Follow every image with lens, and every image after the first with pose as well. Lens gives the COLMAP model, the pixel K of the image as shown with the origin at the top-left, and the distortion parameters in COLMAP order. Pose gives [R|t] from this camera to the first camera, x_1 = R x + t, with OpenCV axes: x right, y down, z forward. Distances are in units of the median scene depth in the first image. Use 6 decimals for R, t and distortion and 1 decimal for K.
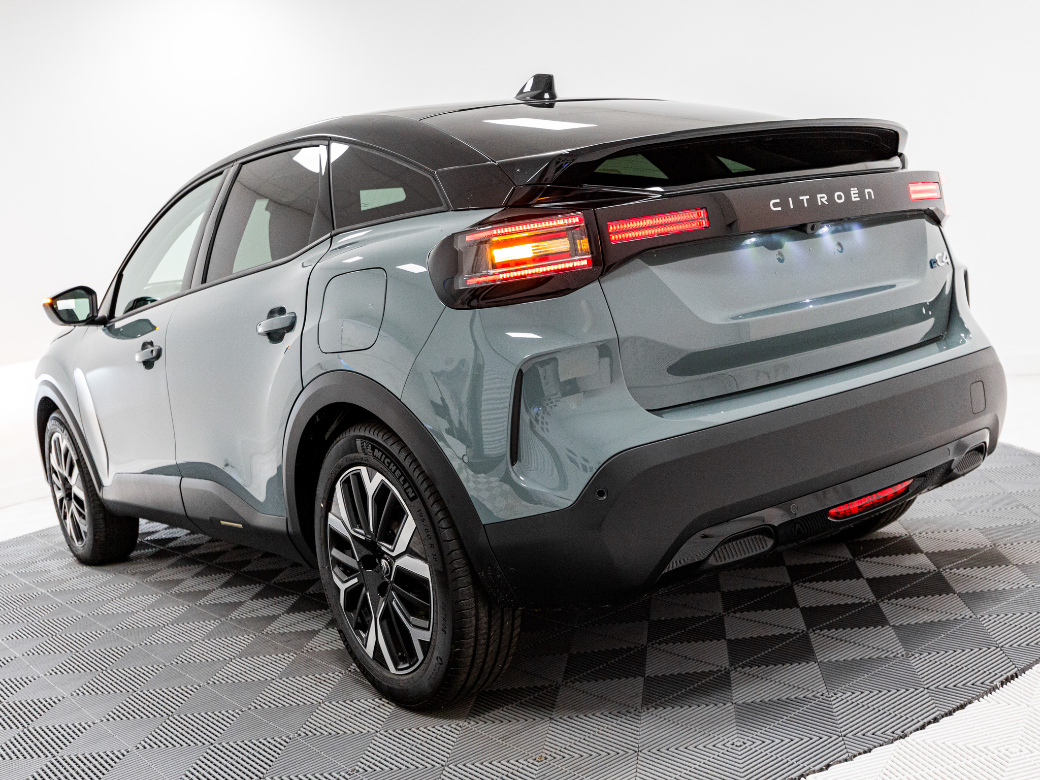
lens RADIAL K [[1110.9, 0, 520.0], [0, 1110.9, 390.0], [0, 0, 1]] dist [-0.090606, 0.011426]
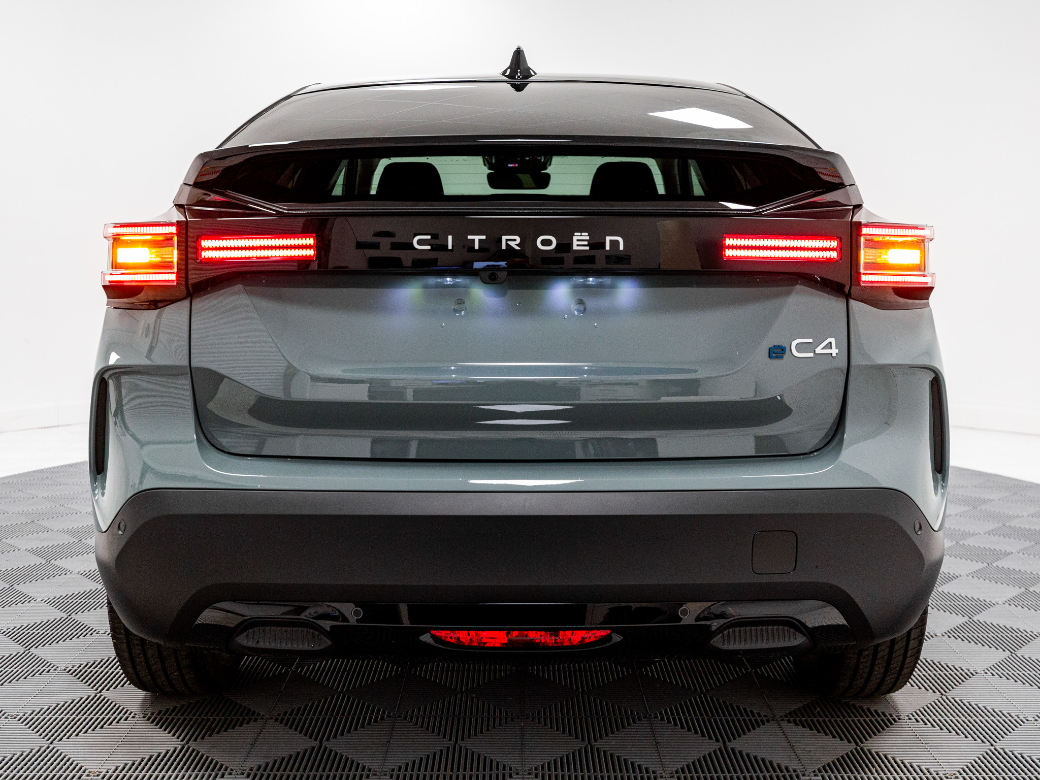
lens RADIAL K [[1135.1, 0, 520.0], [0, 1135.1, 390.0], [0, 0, 1]] dist [0.007274, 0.008107]
pose [[0.807902, 0.213730, -0.549193, 0.704337], [-0.183207, 0.976828, 0.110643, -0.154700], [0.560115, 0.011228, 0.828339, 0.334810]]
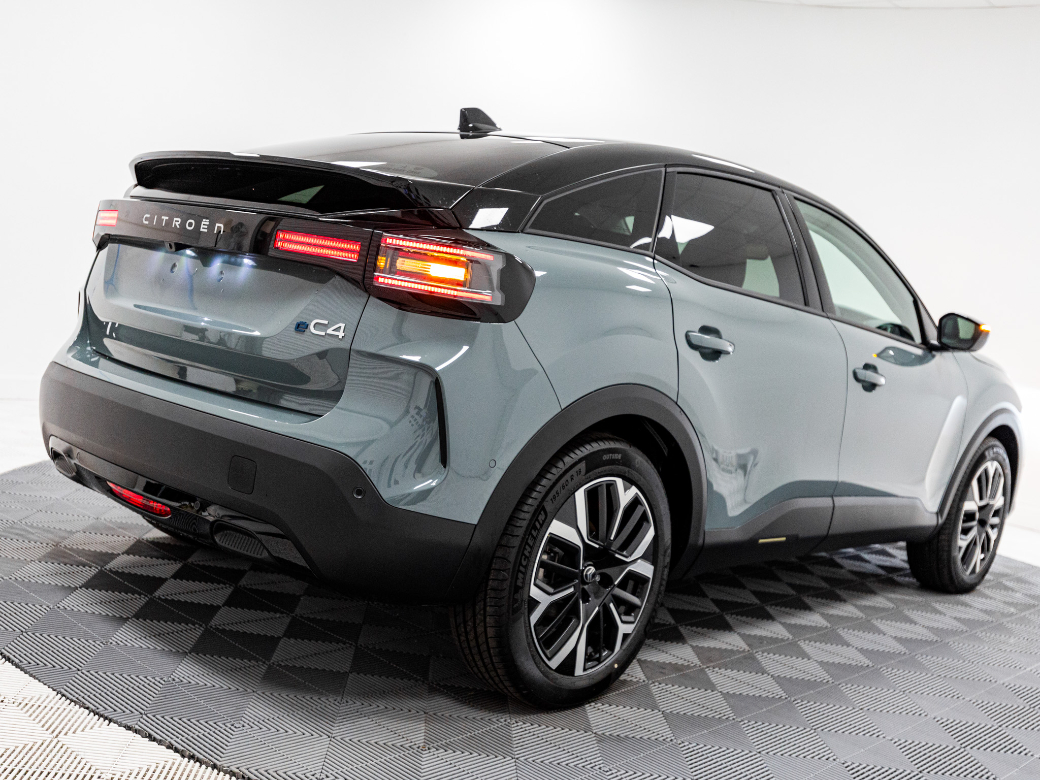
lens RADIAL K [[1110.9, 0, 520.0], [0, 1110.9, 390.0], [0, 0, 1]] dist [-0.090606, 0.011426]
pose [[0.210642, 0.273125, -0.938633, 1.369775], [-0.280959, 0.936580, 0.209477, -0.329515], [0.936318, 0.219593, 0.274020, 1.011766]]
